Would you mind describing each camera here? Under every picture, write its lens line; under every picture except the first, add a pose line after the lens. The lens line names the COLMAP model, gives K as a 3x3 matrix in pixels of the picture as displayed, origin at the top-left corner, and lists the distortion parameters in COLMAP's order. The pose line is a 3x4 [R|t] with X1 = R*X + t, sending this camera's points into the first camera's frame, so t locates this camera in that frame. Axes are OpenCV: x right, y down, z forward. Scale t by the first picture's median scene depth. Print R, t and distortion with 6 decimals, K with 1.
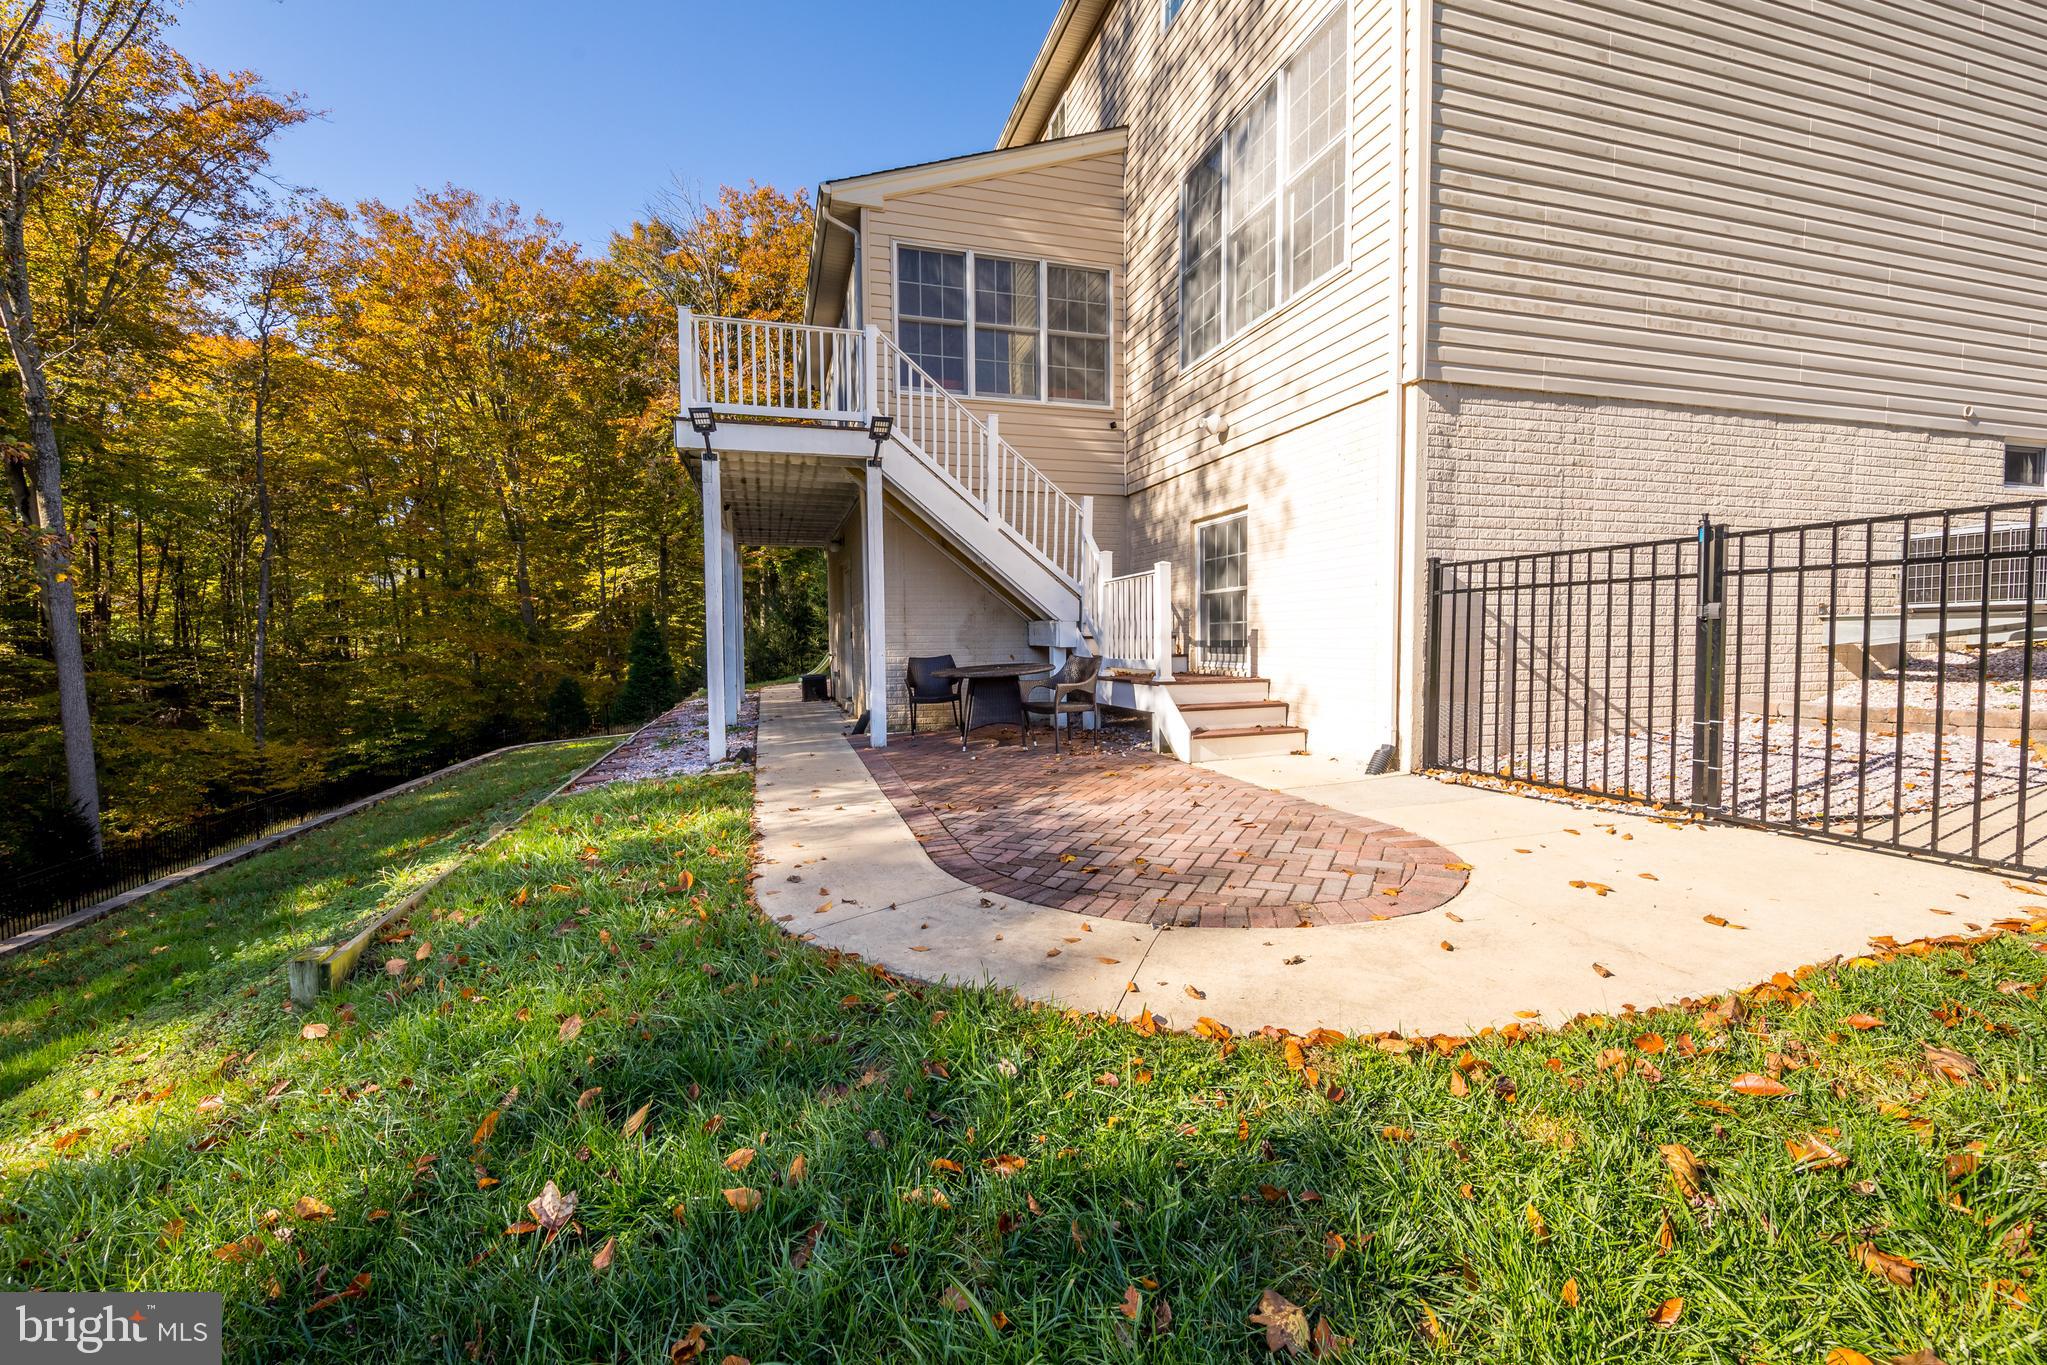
lens RADIAL K [[817.4, 0, 1021.1], [0, 817.4, 679.0], [0, 0, 1]] dist [-0.000816, -0.000722]
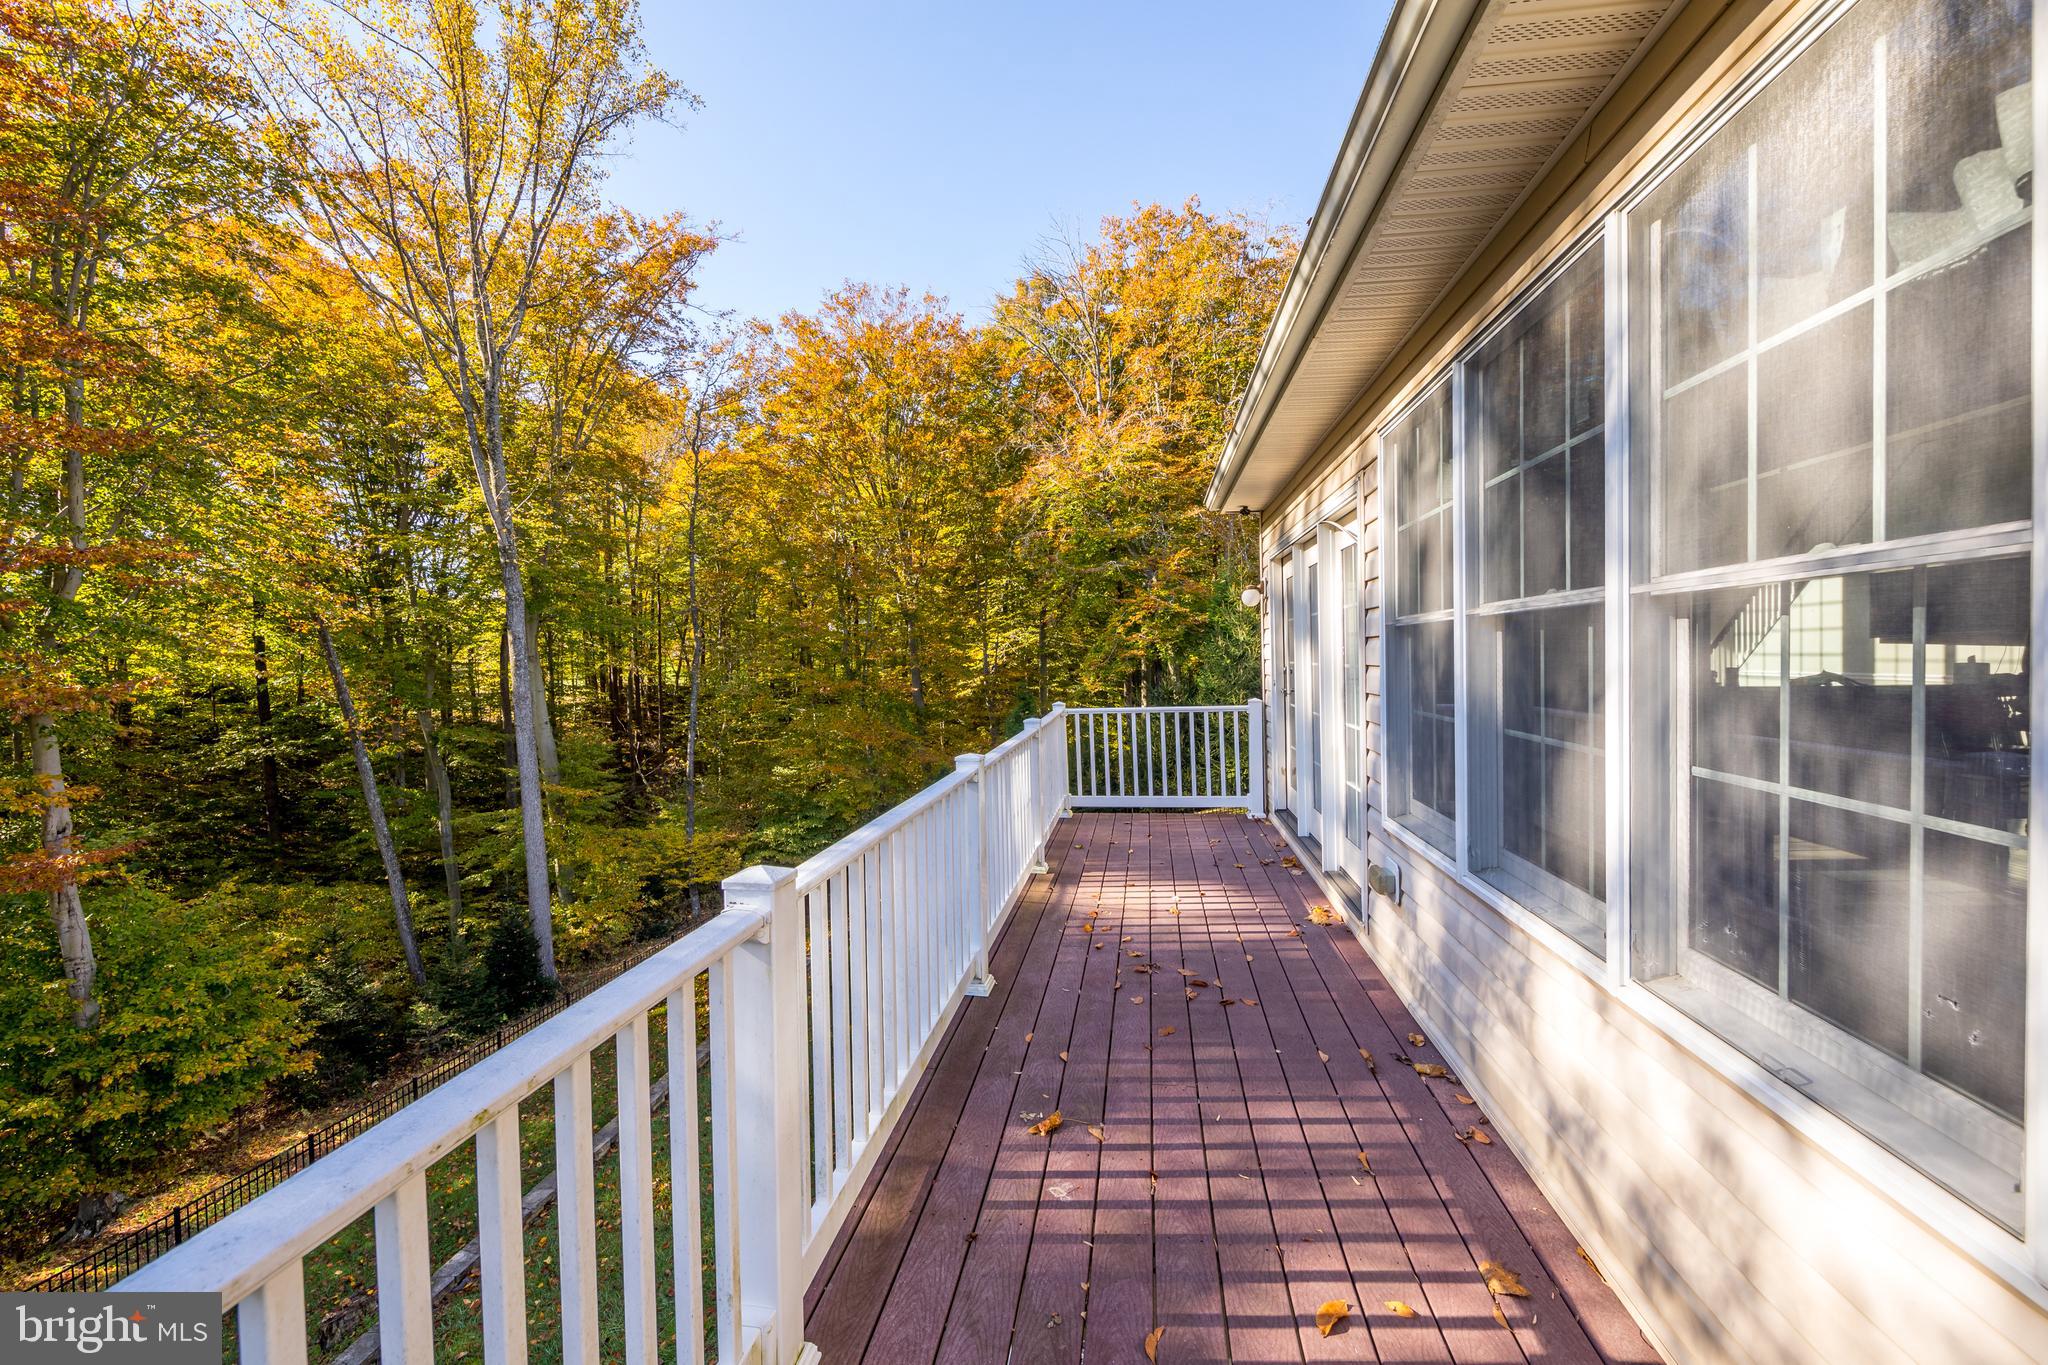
lens RADIAL K [[817.8, 0, 1016.8], [0, 817.8, 684.9], [0, 0, 1]] dist [-0.000816, -0.000722]
pose [[0.895653, 0.000374, -0.444754, -0.054895], [-0.009485, 0.999788, -0.018262, -0.078037], [0.444653, 0.020575, 0.895467, 0.174052]]
